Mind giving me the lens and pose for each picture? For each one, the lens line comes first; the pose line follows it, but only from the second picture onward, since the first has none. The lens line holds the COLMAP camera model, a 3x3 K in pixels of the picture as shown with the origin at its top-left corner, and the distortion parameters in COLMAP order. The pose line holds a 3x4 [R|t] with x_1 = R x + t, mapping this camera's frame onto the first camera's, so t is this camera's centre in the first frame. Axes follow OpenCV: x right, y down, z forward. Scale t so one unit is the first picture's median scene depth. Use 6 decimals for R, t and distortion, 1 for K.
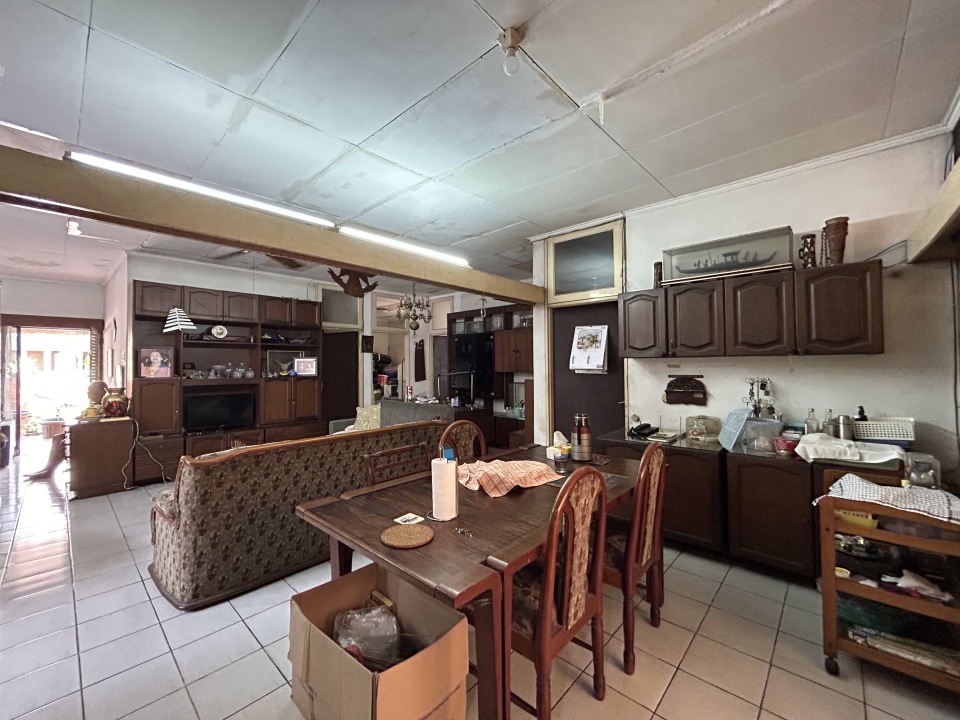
lens RADIAL K [[391.0, 0, 477.7], [0, 391.0, 359.0], [0, 0, 1]] dist [0.000046, 0.000988]
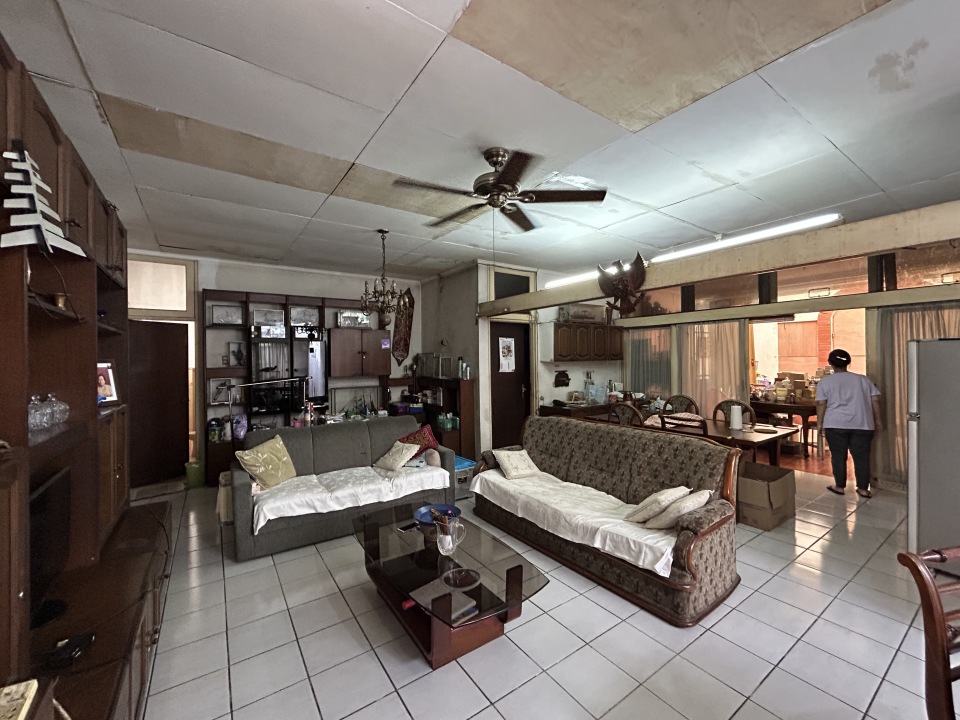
lens RADIAL K [[391.0, 0, 477.7], [0, 391.0, 359.0], [0, 0, 1]] dist [0.000046, 0.000988]
pose [[0.217655, 0.002989, 0.976021, -1.045987], [-0.004436, 0.999988, -0.002073, -0.006396], [-0.976016, -0.003879, 0.217666, 0.763049]]
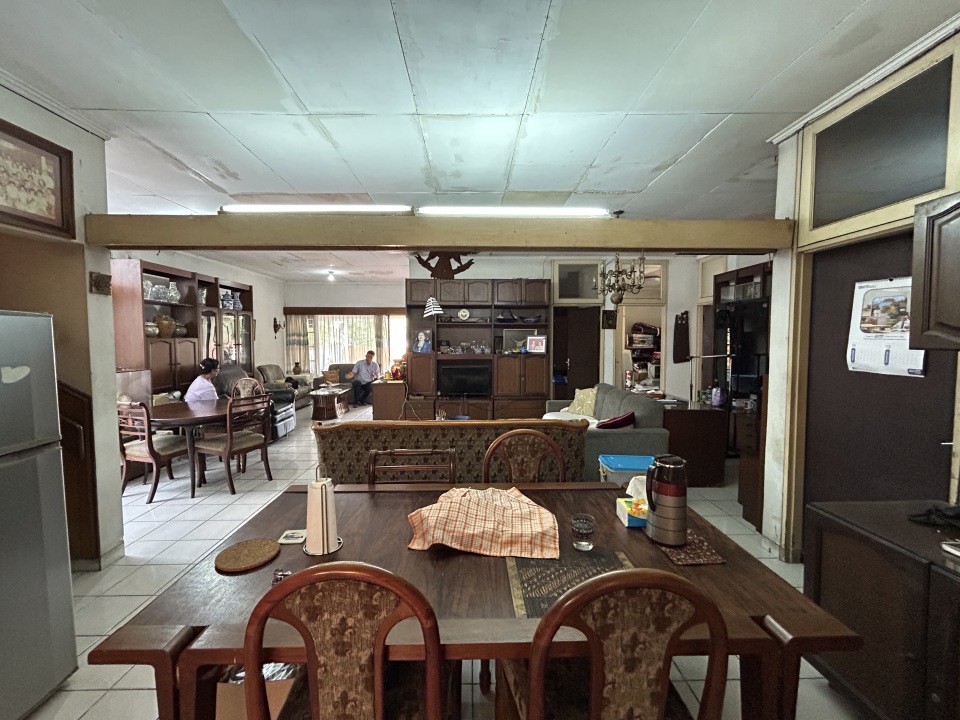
lens RADIAL K [[391.0, 0, 477.7], [0, 391.0, 359.0], [0, 0, 1]] dist [0.000046, 0.000988]
pose [[0.691511, 0.045160, -0.720952, 0.274299], [0.008276, 0.997483, 0.070420, -0.022060], [0.722318, -0.054663, 0.689397, 0.256230]]
